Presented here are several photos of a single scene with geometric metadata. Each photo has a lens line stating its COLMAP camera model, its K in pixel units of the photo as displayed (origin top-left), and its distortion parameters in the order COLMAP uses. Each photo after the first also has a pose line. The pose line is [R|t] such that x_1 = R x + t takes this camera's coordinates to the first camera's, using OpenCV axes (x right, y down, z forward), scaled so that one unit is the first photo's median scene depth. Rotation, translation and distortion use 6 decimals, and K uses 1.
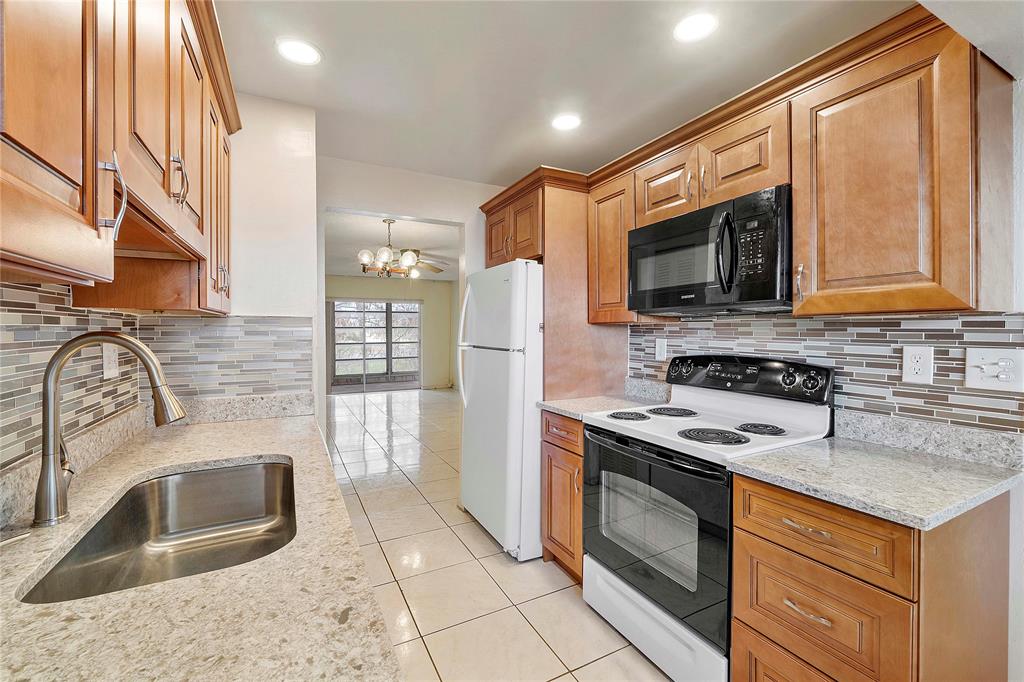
lens RADIAL K [[431.9, 0, 514.3], [0, 431.9, 334.7], [0, 0, 1]] dist [-0.006077, -0.000879]
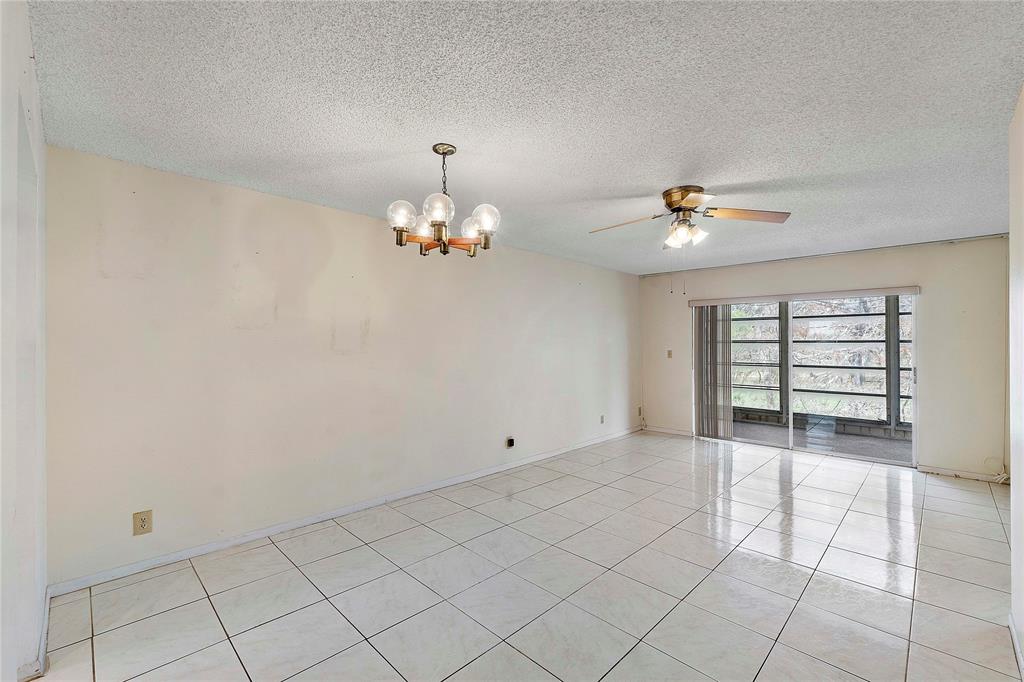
lens RADIAL K [[431.9, 0, 510.6], [0, 431.9, 345.2], [0, 0, 1]] dist [-0.006077, -0.000879]
pose [[0.309445, 0.003575, -0.950911, 0.481258], [-0.010131, 0.999949, 0.000463, -0.039065], [0.950863, 0.009491, 0.309465, 2.007987]]
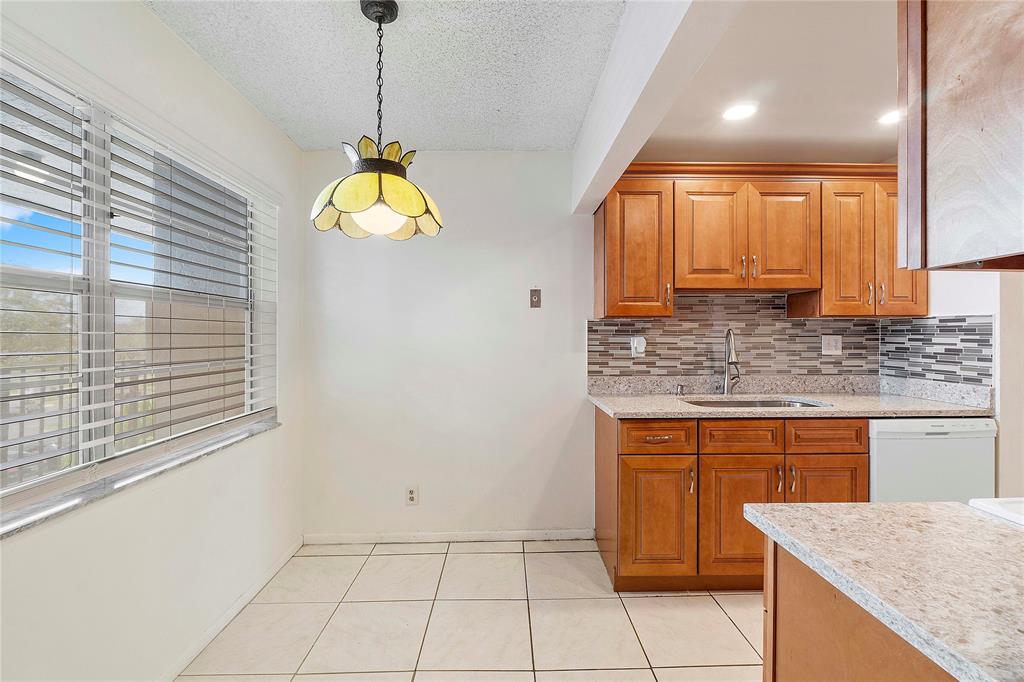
lens RADIAL K [[431.9, 0, 508.4], [0, 431.9, 339.6], [0, 0, 1]] dist [-0.006077, -0.000879]
pose [[-0.451032, 0.012044, -0.892426, 0.993102], [-0.009256, 0.999792, 0.018171, 0.011073], [0.892460, 0.016456, -0.450827, 0.446286]]
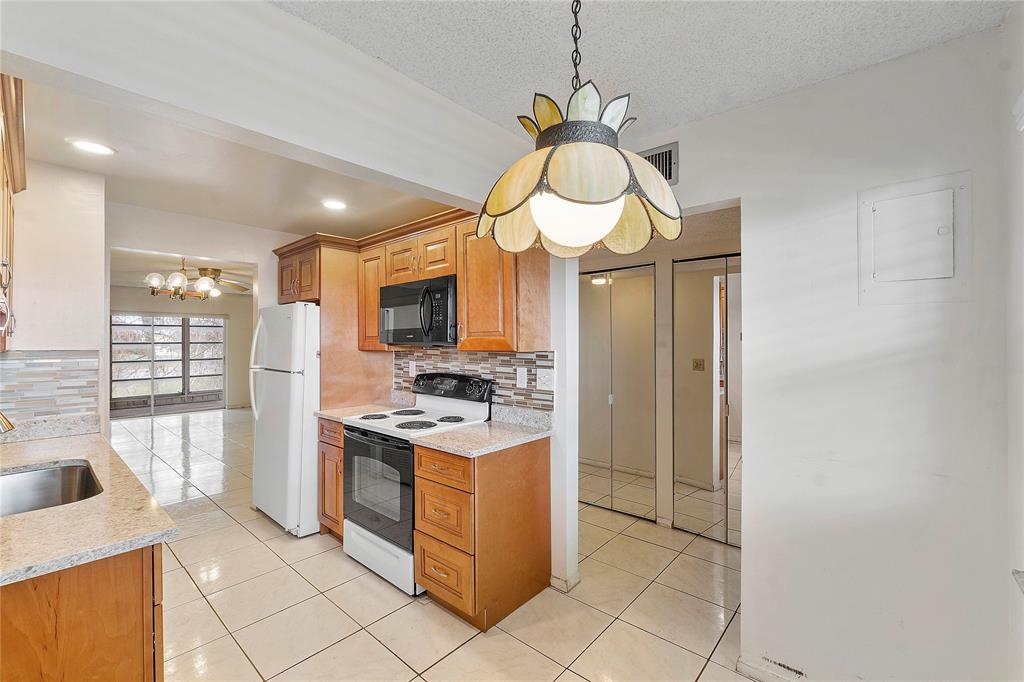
lens RADIAL K [[431.9, 0, 512.1], [0, 431.9, 336.6], [0, 0, 1]] dist [-0.006077, -0.000879]
pose [[0.935357, 0.001911, 0.353700, 0.181383], [0.005136, 0.999807, -0.018983, -0.051357], [-0.353668, 0.019572, 0.935166, -0.521455]]
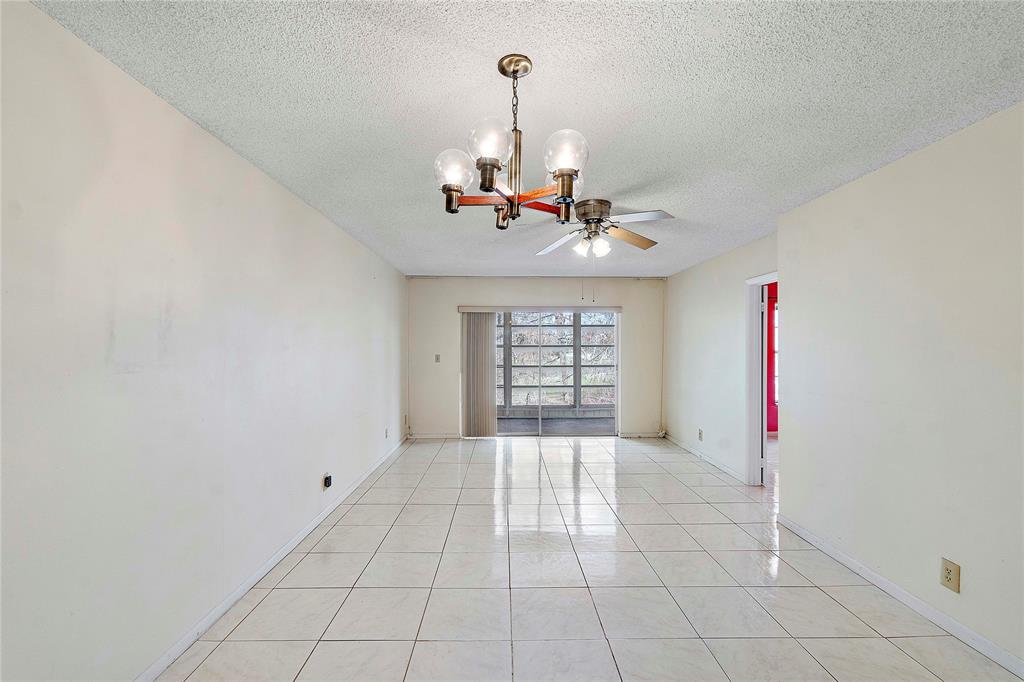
lens RADIAL K [[431.9, 0, 516.5], [0, 431.9, 346.2], [0, 0, 1]] dist [-0.006077, -0.000879]
pose [[0.897935, -0.002360, -0.440122, -0.288294], [-0.003475, 0.999916, -0.012453, -0.035511], [0.440114, 0.012712, 0.897852, 1.510444]]
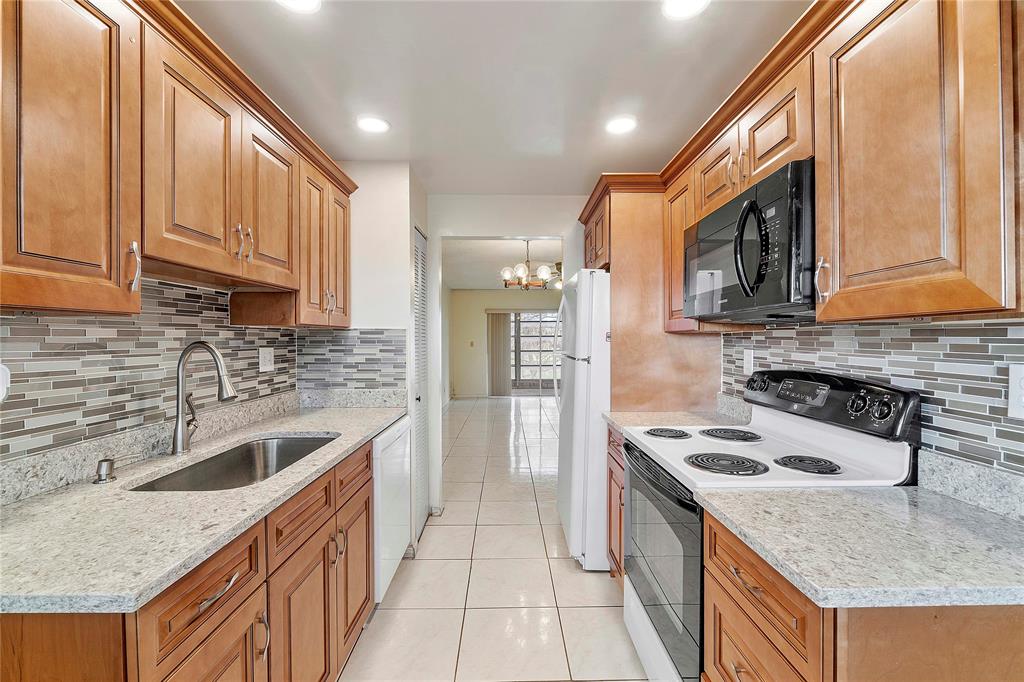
lens RADIAL K [[431.9, 0, 515.5], [0, 431.9, 340.0], [0, 0, 1]] dist [-0.006077, -0.000879]
pose [[0.892564, 0.001460, -0.450918, 0.384688], [-0.004661, 0.999971, -0.005989, -0.003034], [0.450896, 0.007447, 0.892545, 0.035856]]
